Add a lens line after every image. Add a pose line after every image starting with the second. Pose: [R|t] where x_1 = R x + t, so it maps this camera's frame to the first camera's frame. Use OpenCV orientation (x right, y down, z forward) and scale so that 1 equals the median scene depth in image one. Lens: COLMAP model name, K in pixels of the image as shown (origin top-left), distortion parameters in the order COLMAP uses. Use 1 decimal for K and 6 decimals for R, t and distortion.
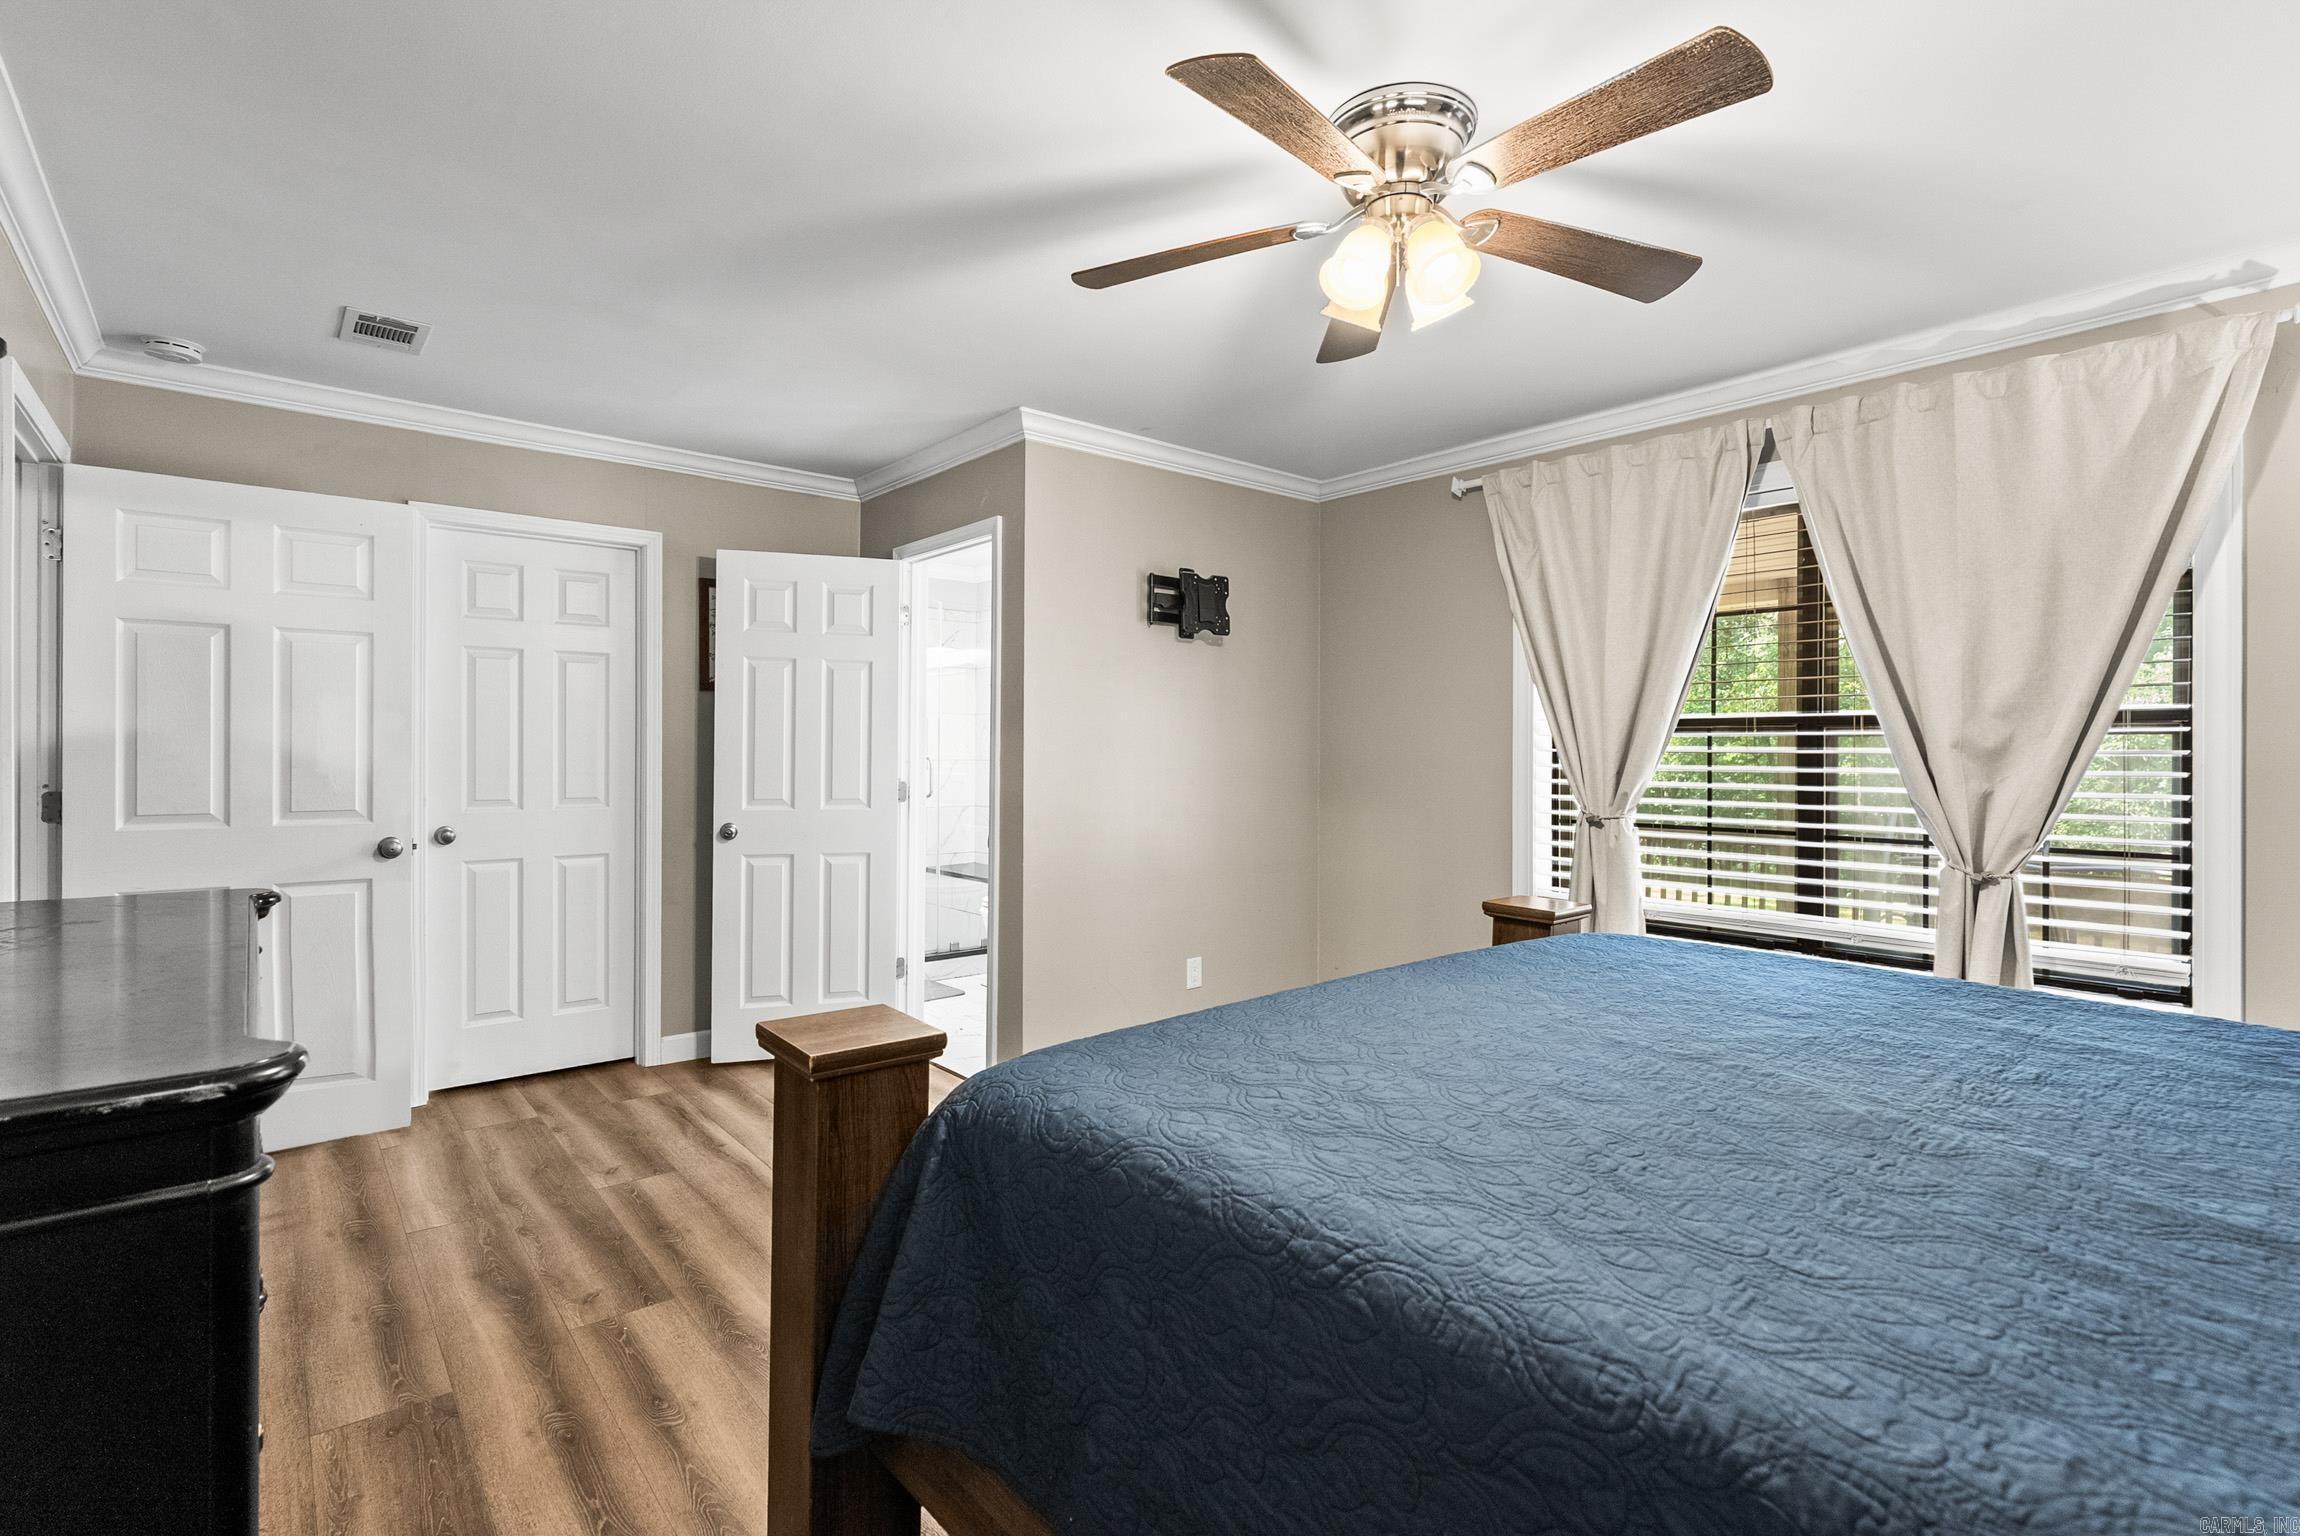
lens RADIAL K [[1070.7, 0, 1118.4], [0, 1070.7, 746.8], [0, 0, 1]] dist [-0.002246, 0.000010]
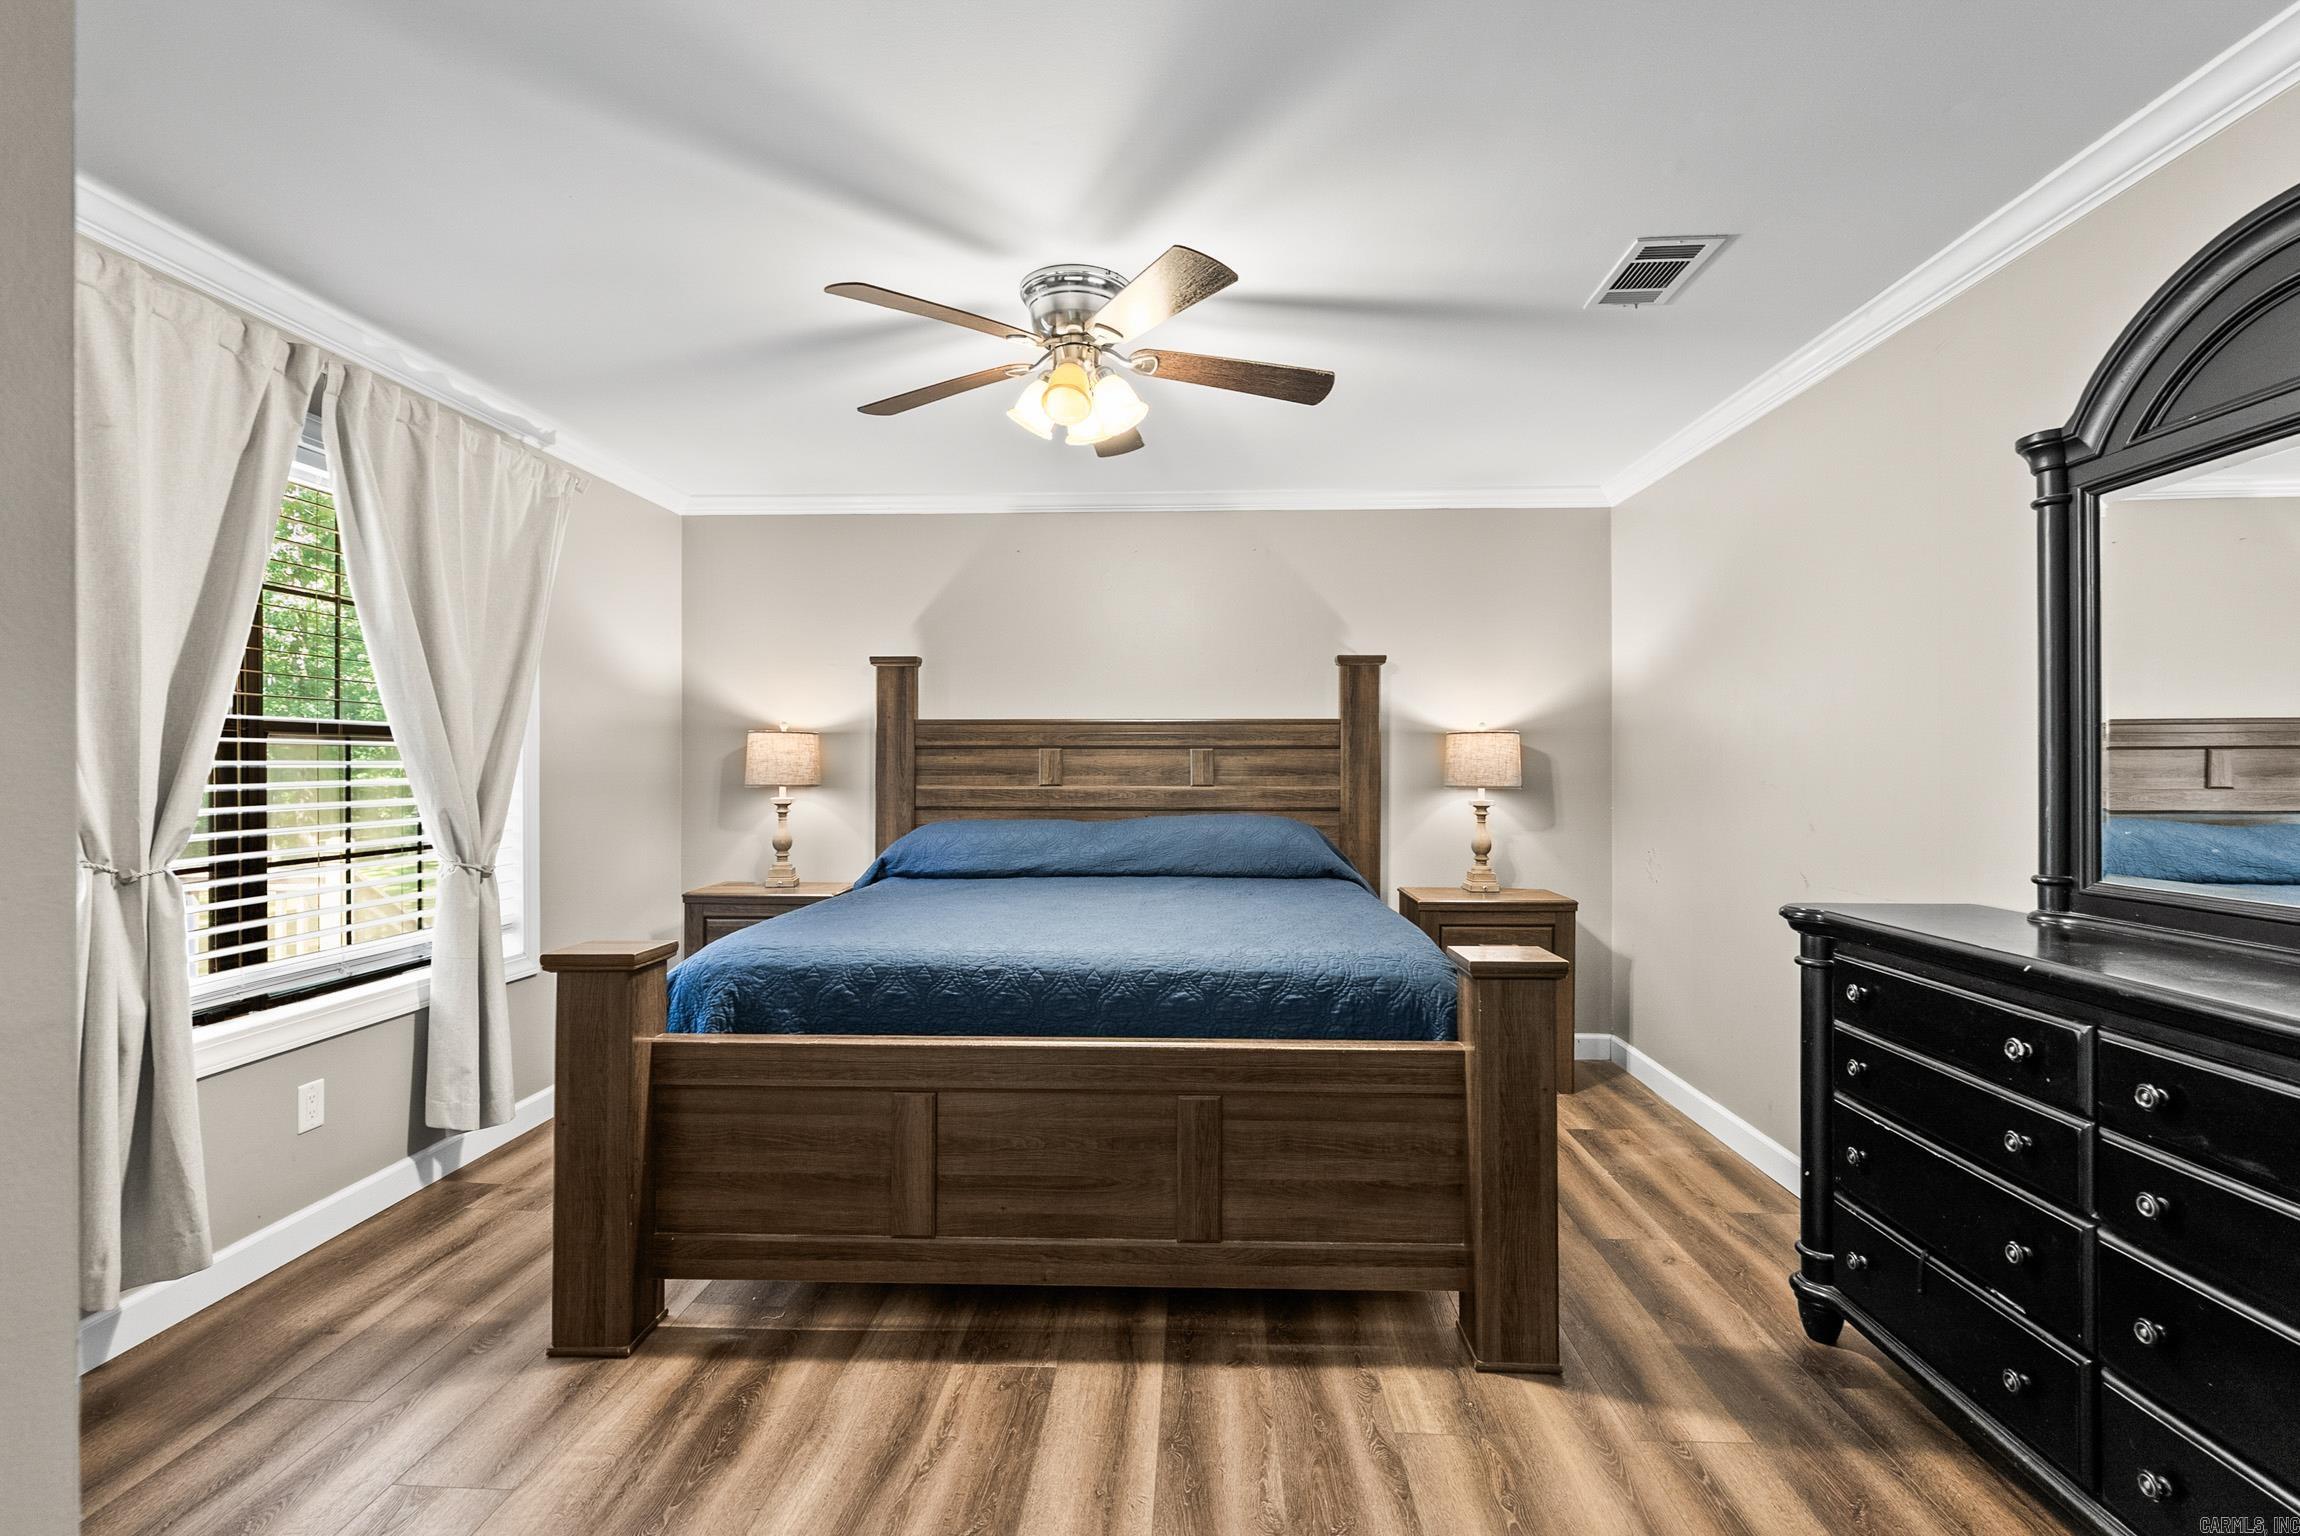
lens RADIAL K [[1052.9, 0, 1155.4], [0, 1052.9, 770.1], [0, 0, 1]] dist [-0.004773, 0.000253]
pose [[-0.743301, -0.011655, 0.668856, -0.418160], [-0.007312, 0.999930, 0.009299, -0.003137], [-0.668917, 0.002021, -0.743334, 1.174343]]
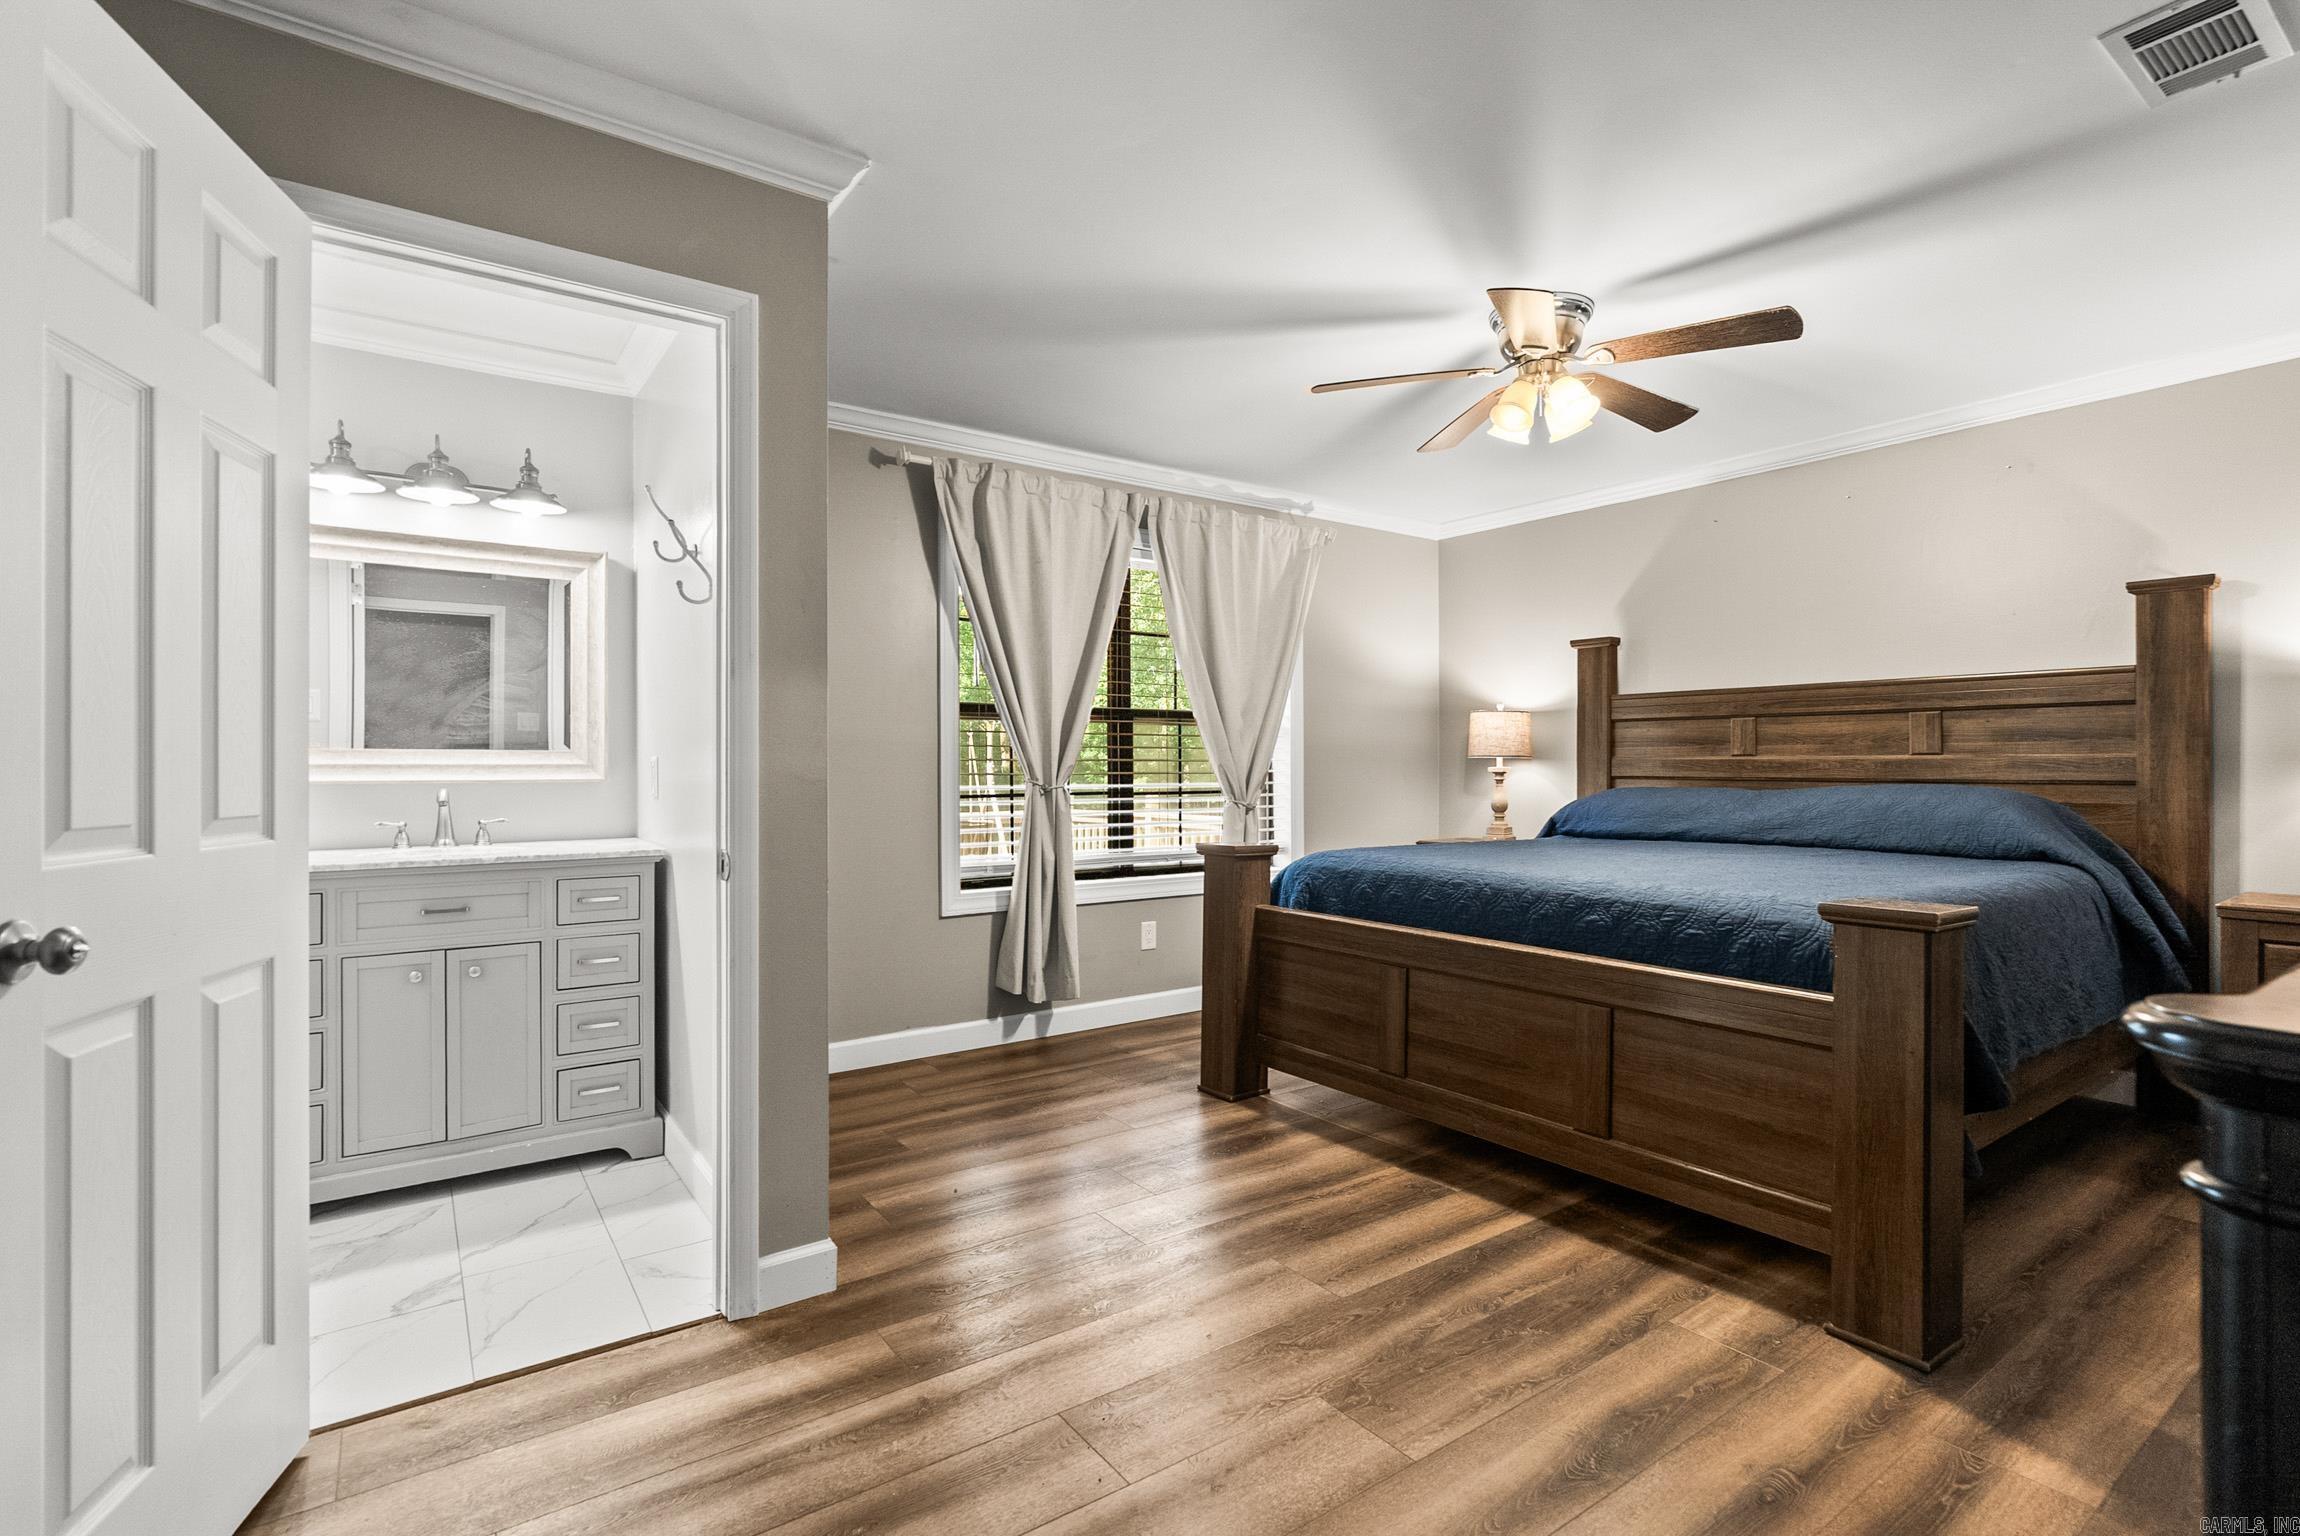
lens RADIAL K [[1052.9, 0, 1155.4], [0, 1052.9, 770.1], [0, 0, 1]] dist [-0.004773, 0.000253]
pose [[0.058322, -0.012243, 0.998223, -0.792662], [-0.002161, 0.999921, 0.012390, 0.035829], [-0.998295, -0.002880, 0.058291, 0.906457]]
